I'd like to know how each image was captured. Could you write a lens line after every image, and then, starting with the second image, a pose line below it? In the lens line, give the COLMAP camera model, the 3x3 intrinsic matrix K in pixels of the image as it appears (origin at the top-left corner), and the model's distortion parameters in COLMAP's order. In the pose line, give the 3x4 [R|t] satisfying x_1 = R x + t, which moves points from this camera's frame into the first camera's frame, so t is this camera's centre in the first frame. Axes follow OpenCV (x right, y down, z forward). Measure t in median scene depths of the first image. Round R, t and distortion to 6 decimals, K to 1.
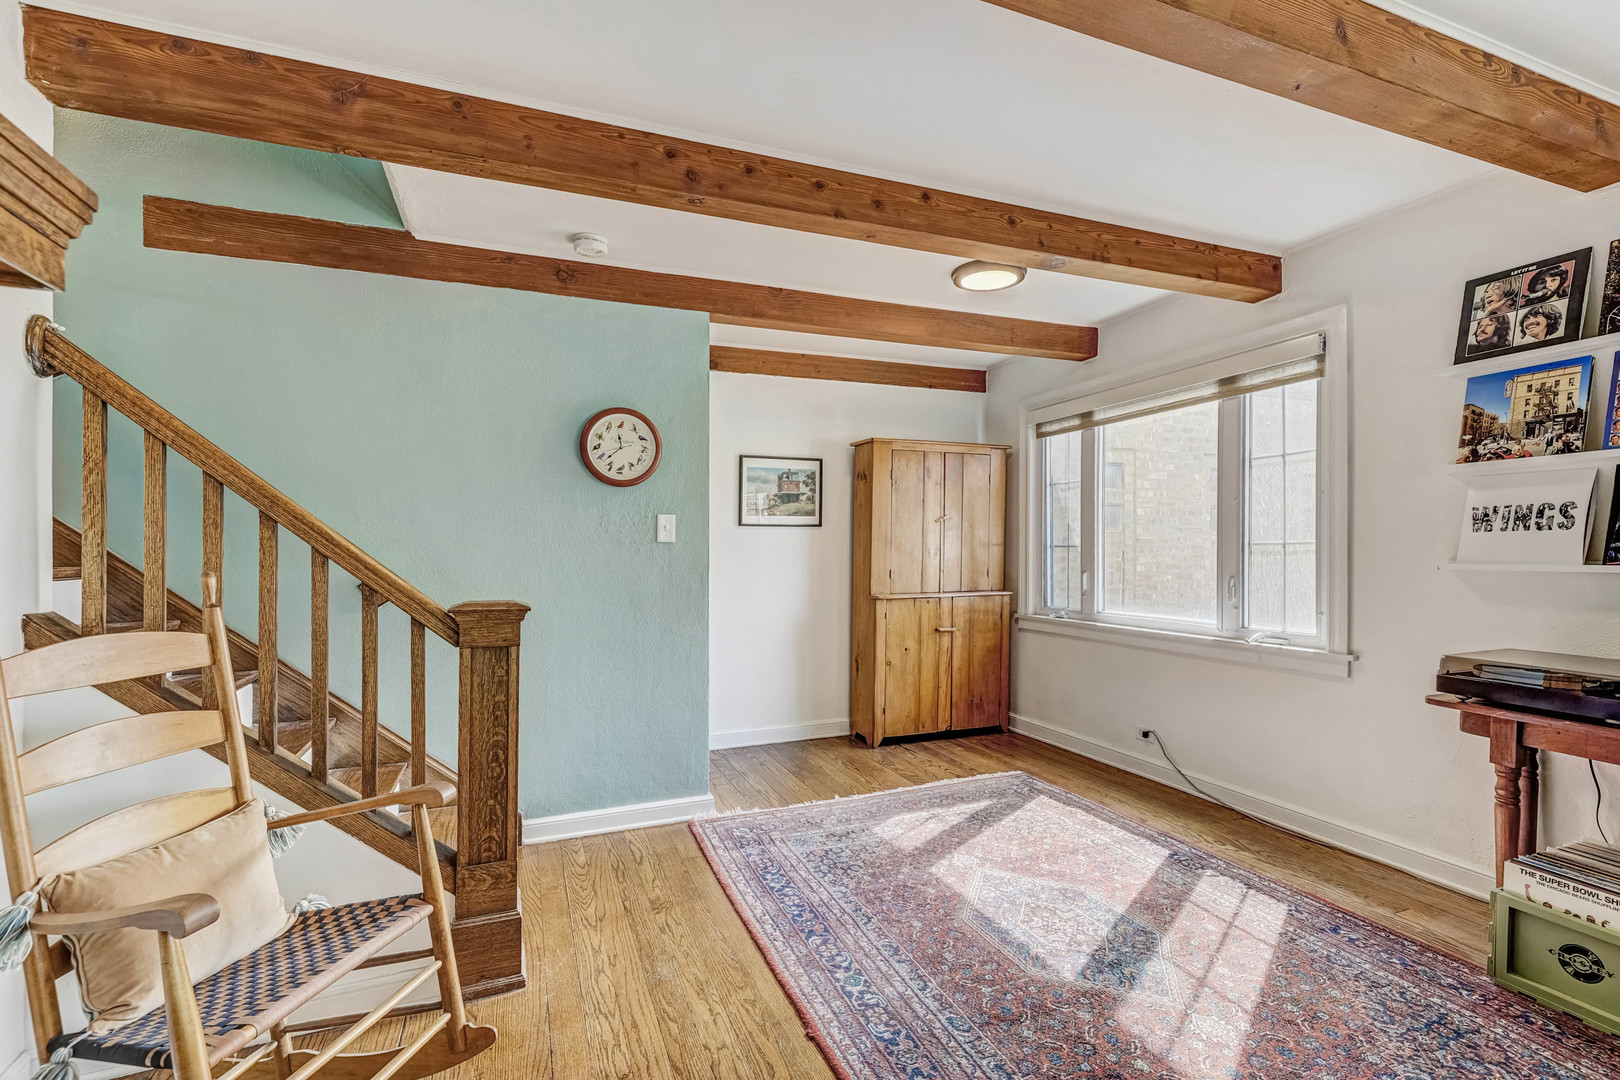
lens RADIAL K [[733.0, 0, 808.5], [0, 733.0, 548.8], [0, 0, 1]] dist [-0.002030, -0.000110]
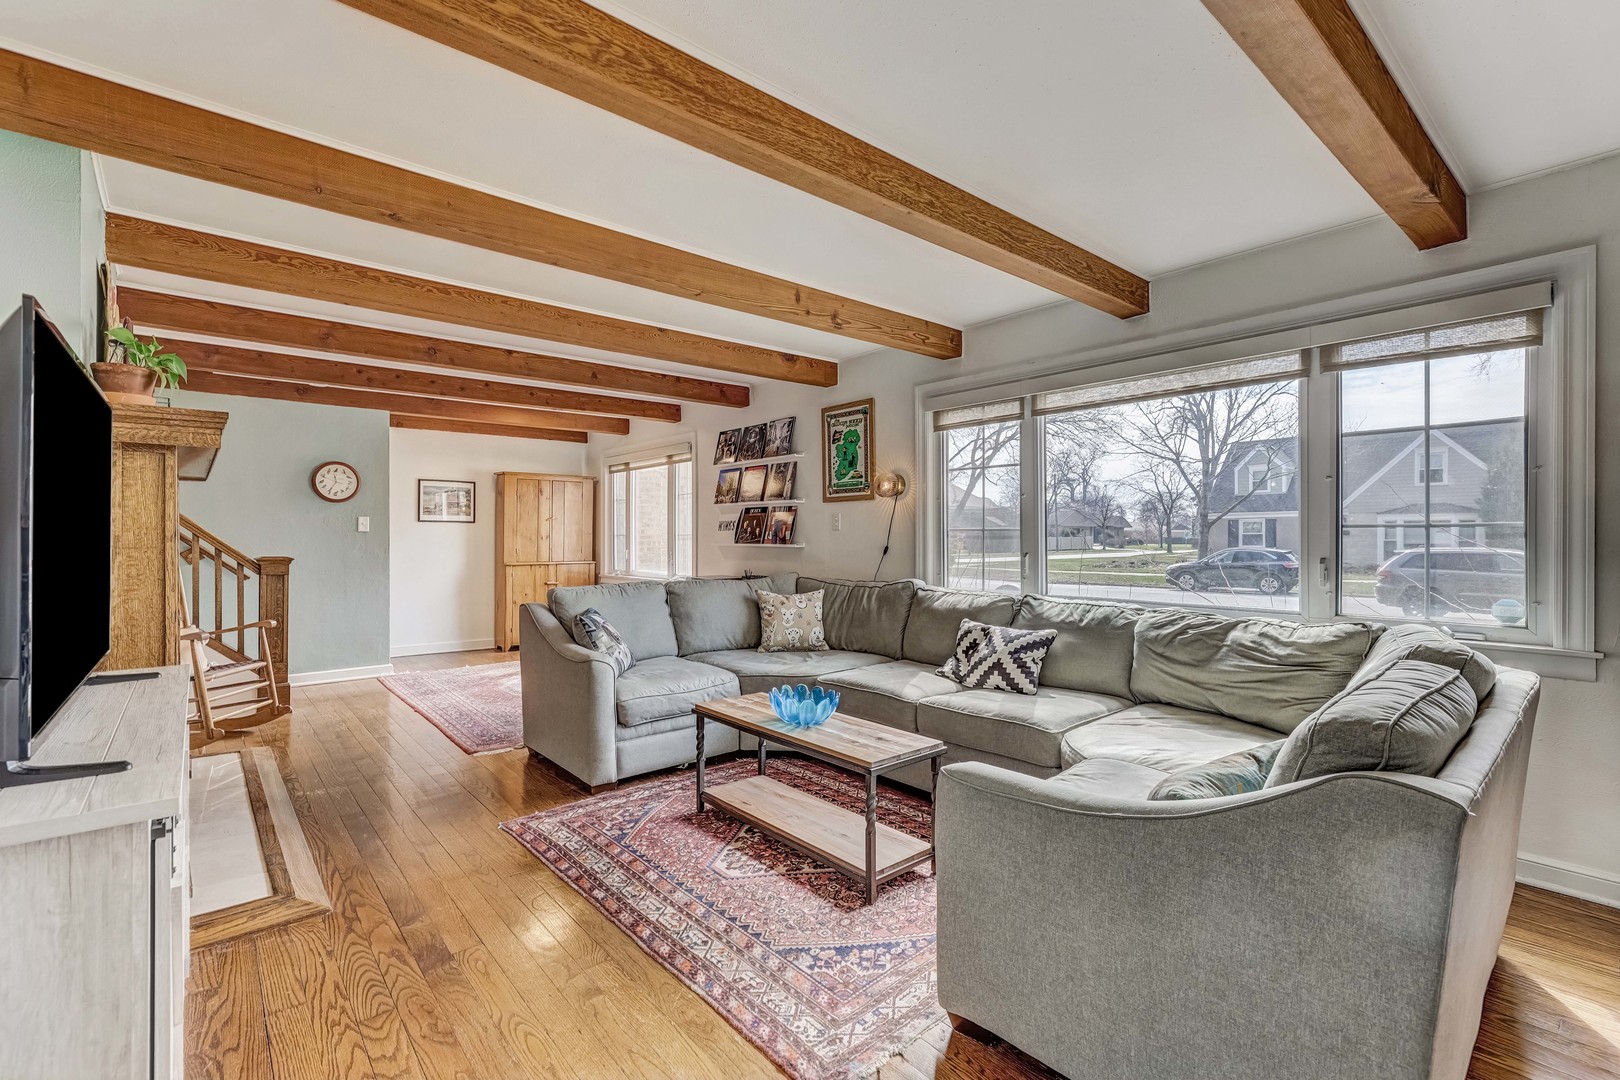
lens RADIAL K [[733.0, 0, 808.5], [0, 733.0, 548.8], [0, 0, 1]] dist [-0.002030, -0.000110]
pose [[0.947935, 0.000756, 0.318462, 0.227080], [-0.005803, 0.999872, 0.014899, 0.000053], [-0.318410, -0.015971, 0.947819, -0.900971]]
